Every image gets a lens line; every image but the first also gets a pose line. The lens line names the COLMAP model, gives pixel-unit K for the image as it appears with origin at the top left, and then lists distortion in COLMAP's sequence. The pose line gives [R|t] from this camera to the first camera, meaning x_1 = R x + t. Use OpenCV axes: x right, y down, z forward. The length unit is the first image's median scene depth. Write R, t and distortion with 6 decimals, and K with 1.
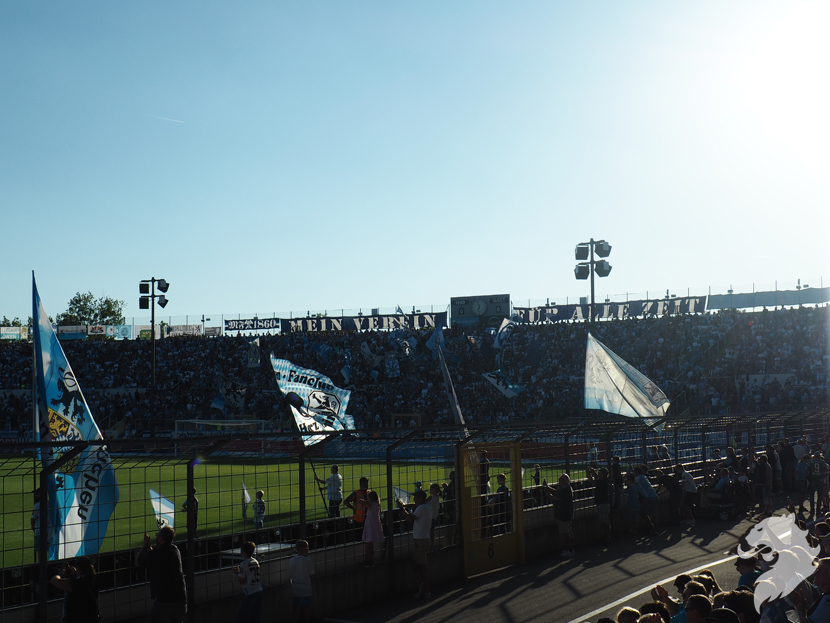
lens RADIAL K [[1175.5, 0, 412.7], [0, 1175.5, 309.6], [0, 0, 1]] dist [-0.005184, 0.000000]
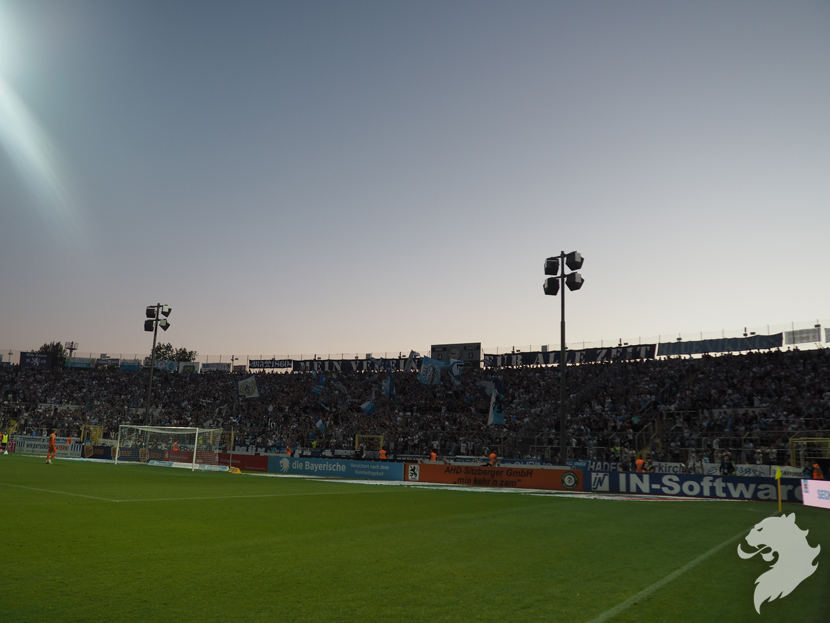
lens RADIAL K [[707.4, 0, 410.4], [0, 707.4, 297.5], [0, 0, 1]] dist [-0.073675, 0.033280]
pose [[0.998643, 0.040260, -0.033044, 0.034655], [-0.044294, 0.990239, -0.132153, 0.039103], [0.027401, 0.133437, 0.990678, 0.303253]]
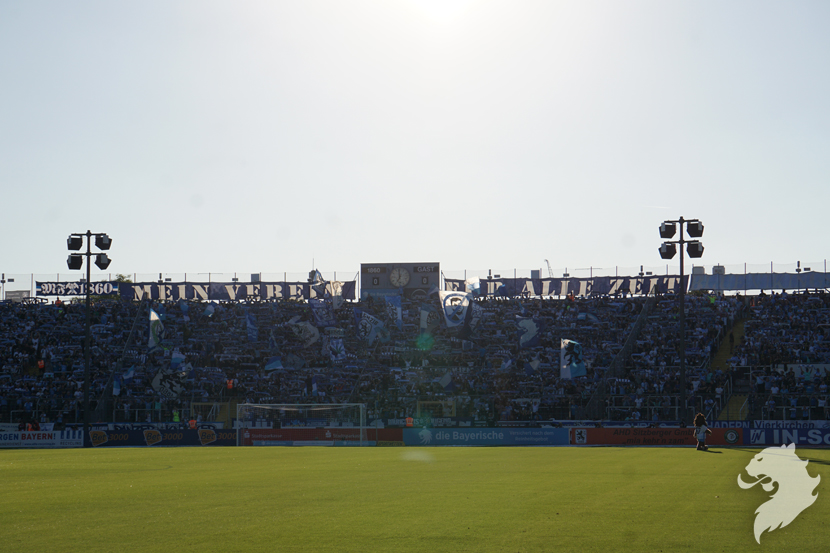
lens RADIAL K [[1928.7, 0, 423.4], [0, 1928.7, 248.8], [0, 0, 1]] dist [0.208360, 0.000000]
pose [[0.937404, 0.036006, 0.346377, -0.410822], [-0.034142, 0.999351, -0.011483, -0.007090], [-0.346565, -0.001062, 0.938025, -0.283840]]
